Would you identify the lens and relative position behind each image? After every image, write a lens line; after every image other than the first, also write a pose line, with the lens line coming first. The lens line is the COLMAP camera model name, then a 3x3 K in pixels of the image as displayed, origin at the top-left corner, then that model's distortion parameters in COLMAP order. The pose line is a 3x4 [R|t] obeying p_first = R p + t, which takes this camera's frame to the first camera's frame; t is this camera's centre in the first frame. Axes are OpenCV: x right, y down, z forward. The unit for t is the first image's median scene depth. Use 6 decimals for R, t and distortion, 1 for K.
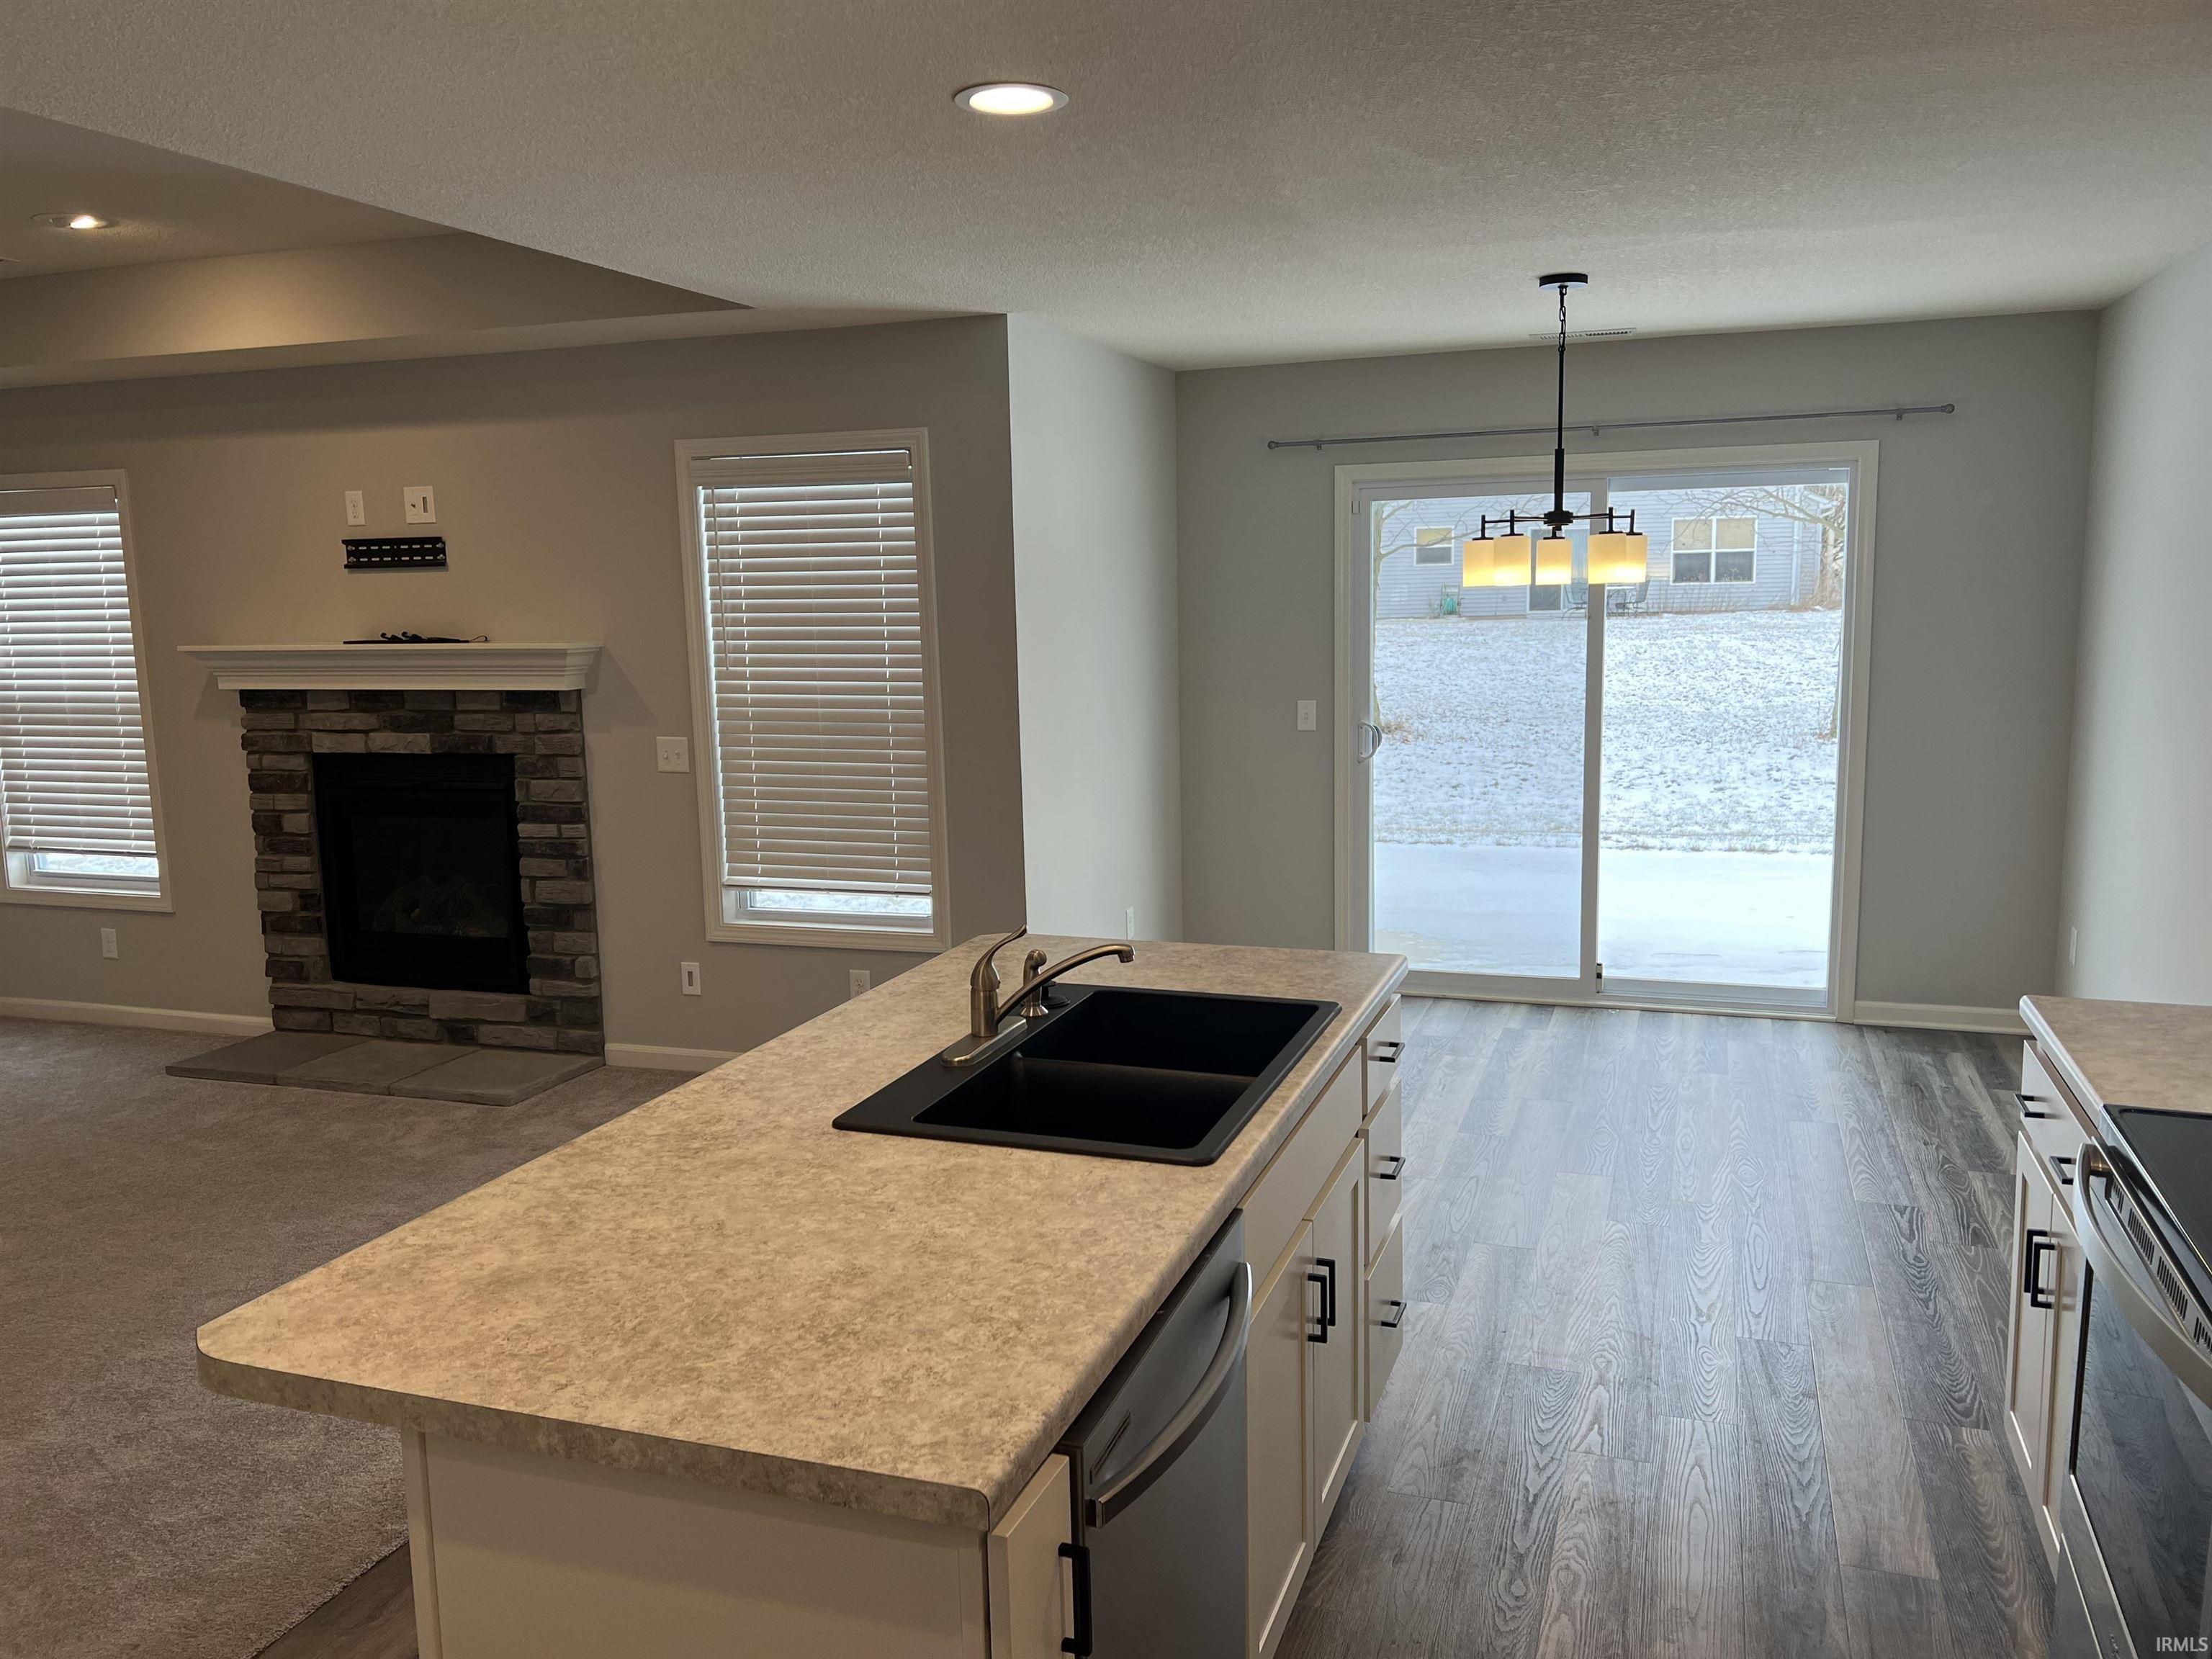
lens RADIAL K [[1686.0, 0, 1133.9], [0, 1686.0, 824.5], [0, 0, 1]] dist [0.073557, -0.071206]
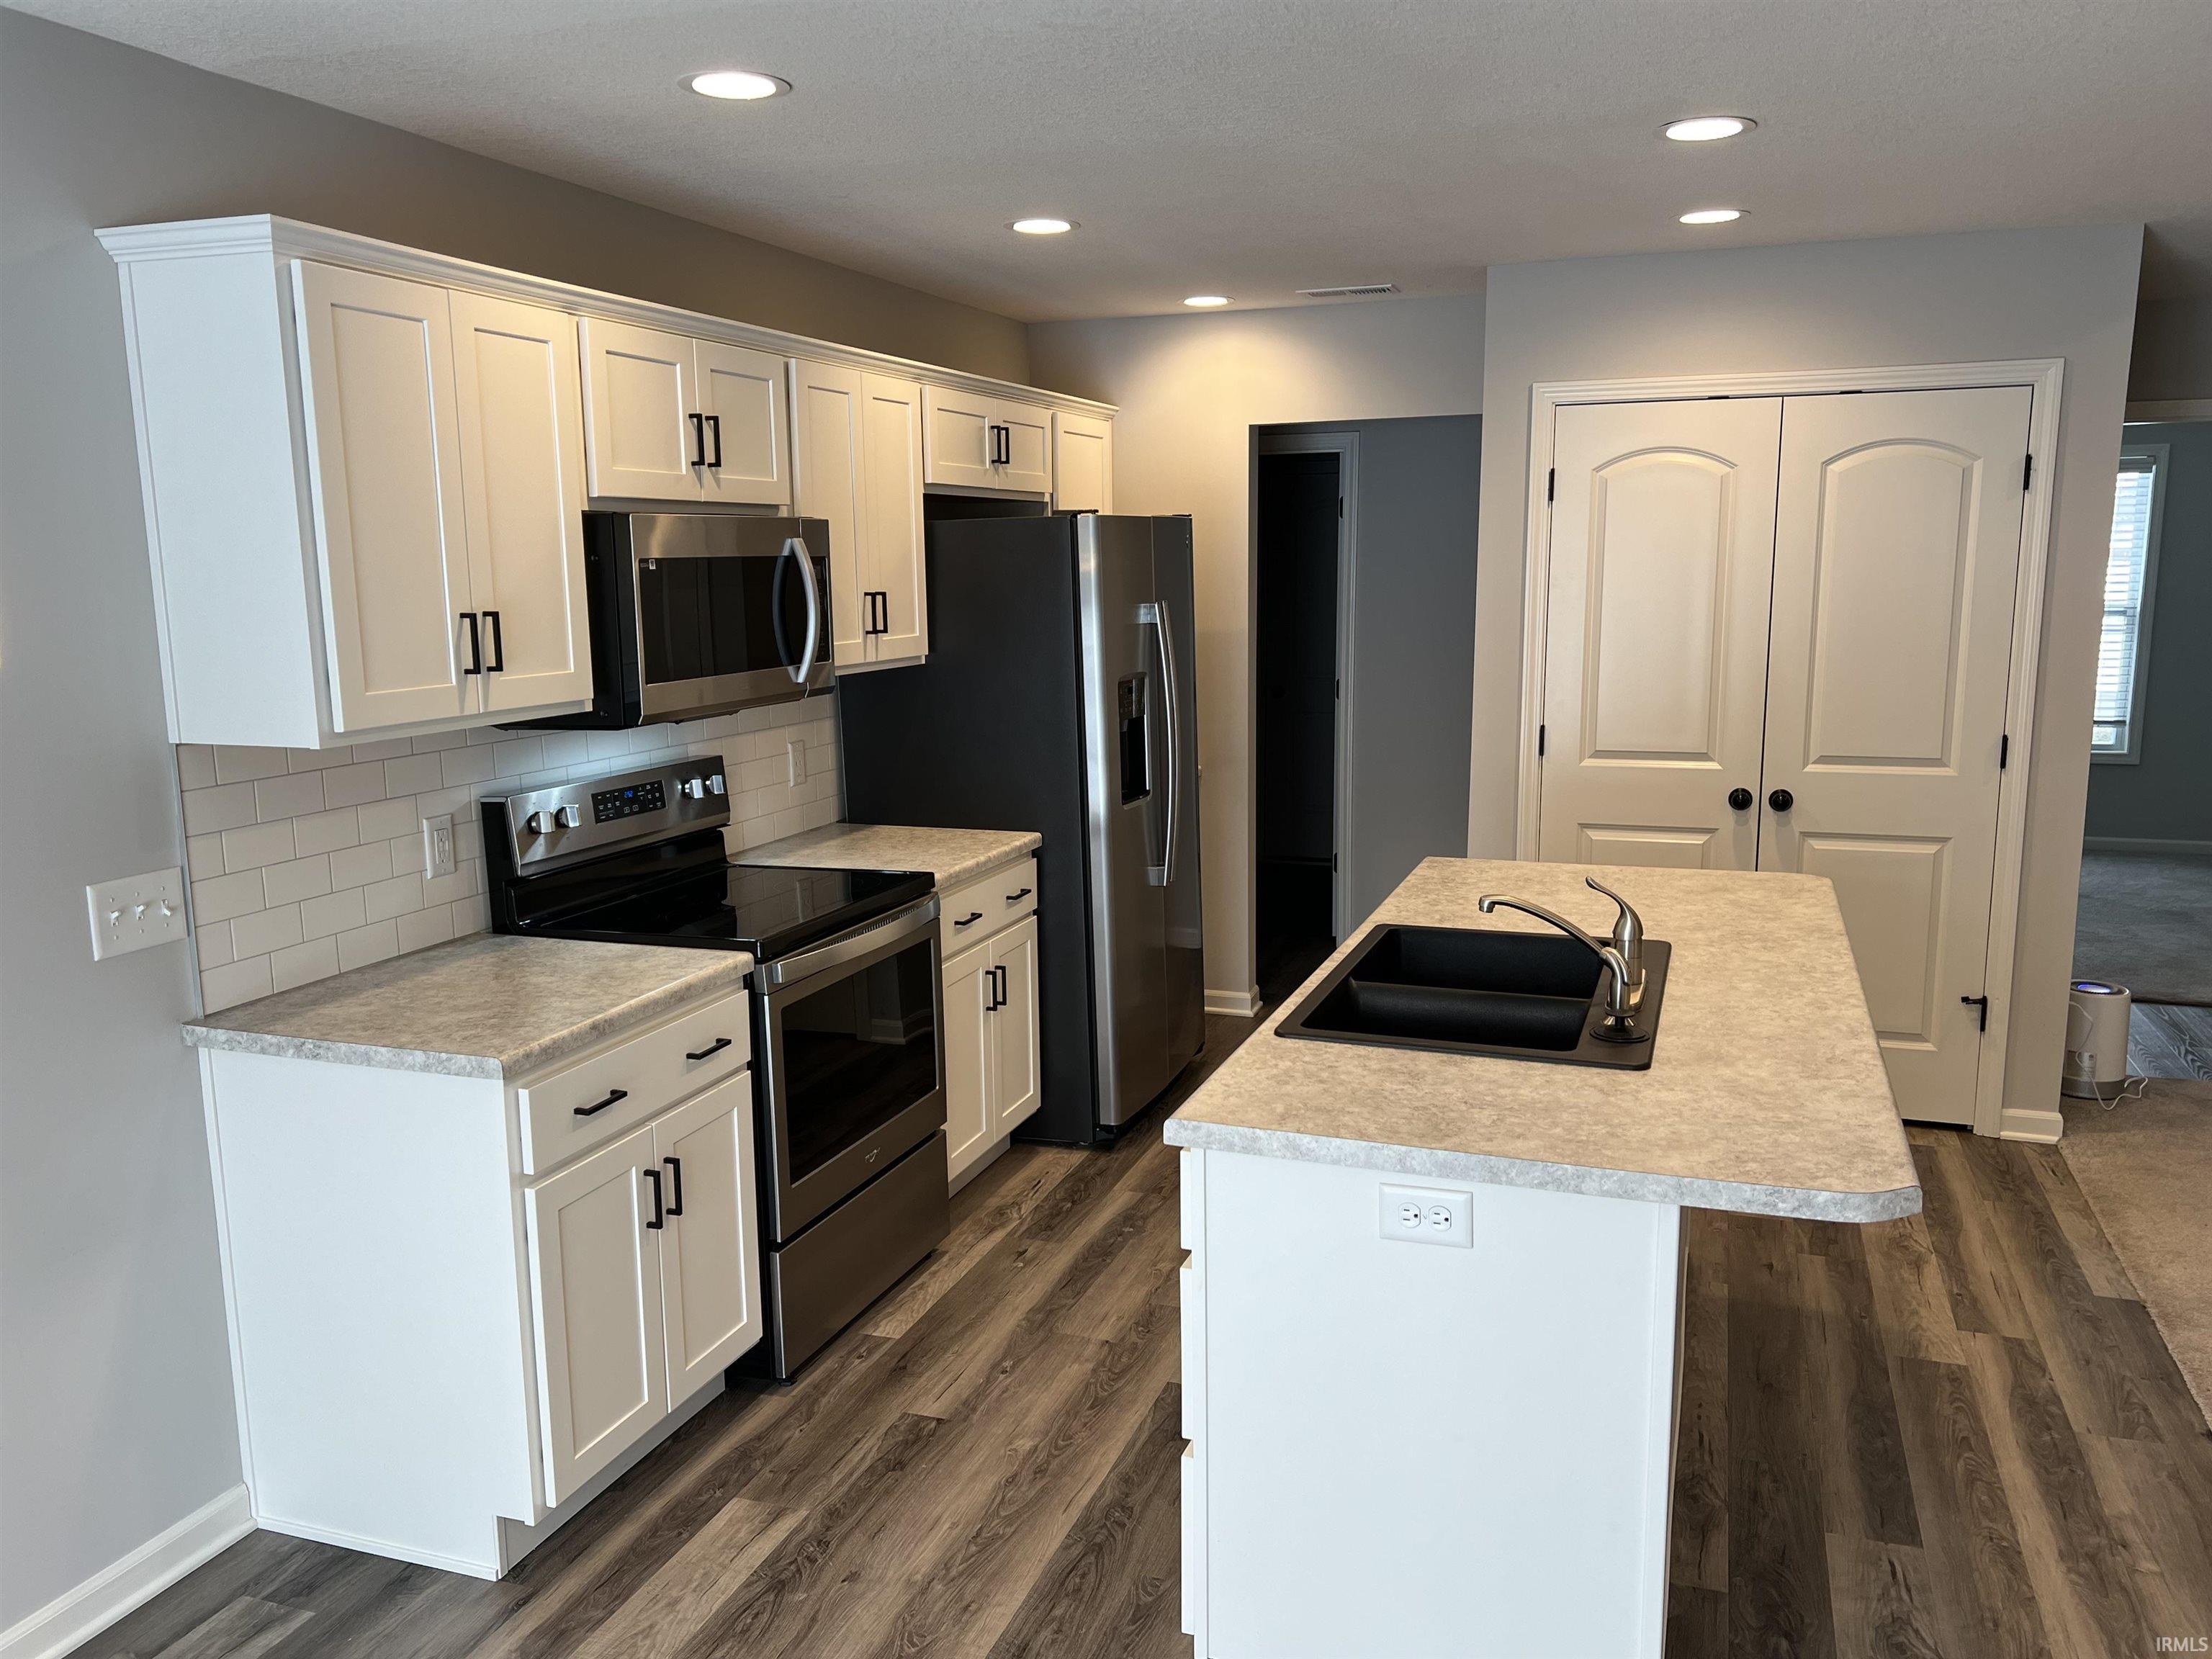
lens RADIAL K [[1686.0, 0, 1154.3], [0, 1686.0, 855.8], [0, 0, 1]] dist [0.073557, -0.071206]
pose [[-0.999432, 0.033374, -0.004773, 0.027643], [0.030115, 0.947410, 0.318601, -0.126349], [0.015155, 0.318276, -0.947877, 0.865992]]
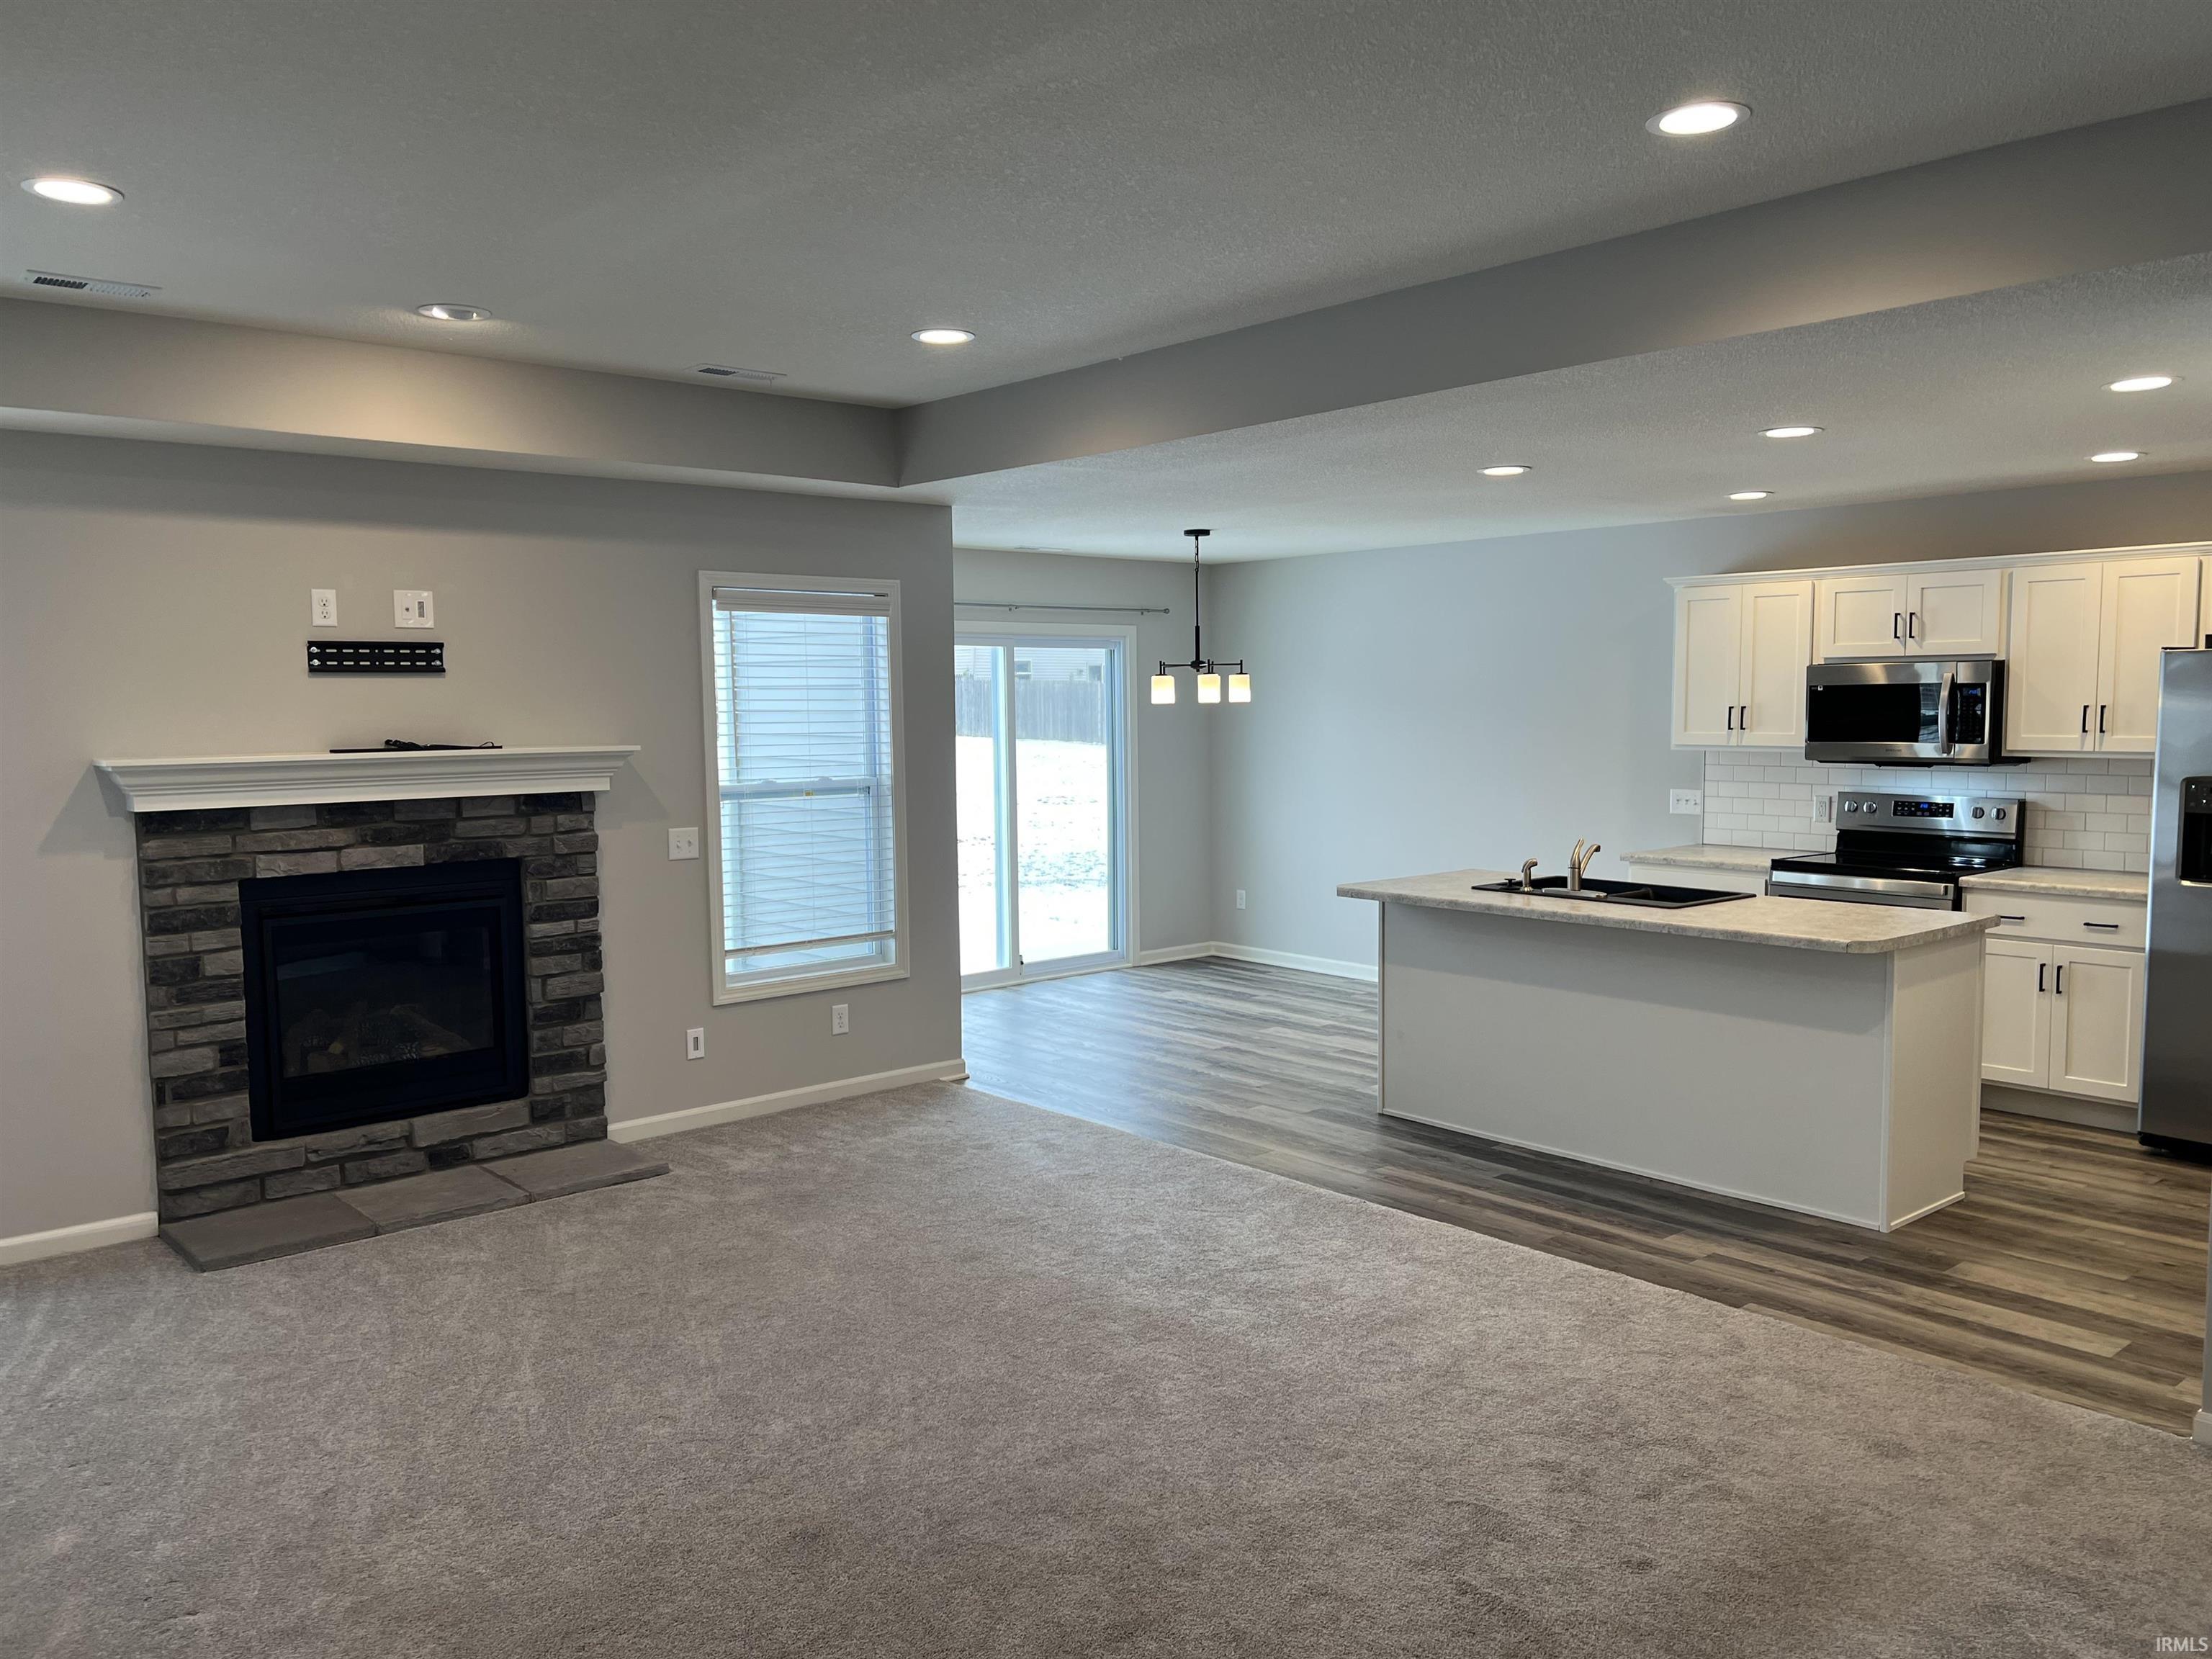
lens RADIAL K [[1686.0, 0, 1109.3], [0, 1686.0, 844.0], [0, 0, 1]] dist [0.073557, -0.071206]
pose [[0.496196, -0.060147, 0.866124, -1.068524], [0.125508, 0.992088, -0.003008, -0.002017], [-0.859091, 0.110199, 0.499819, 0.188902]]
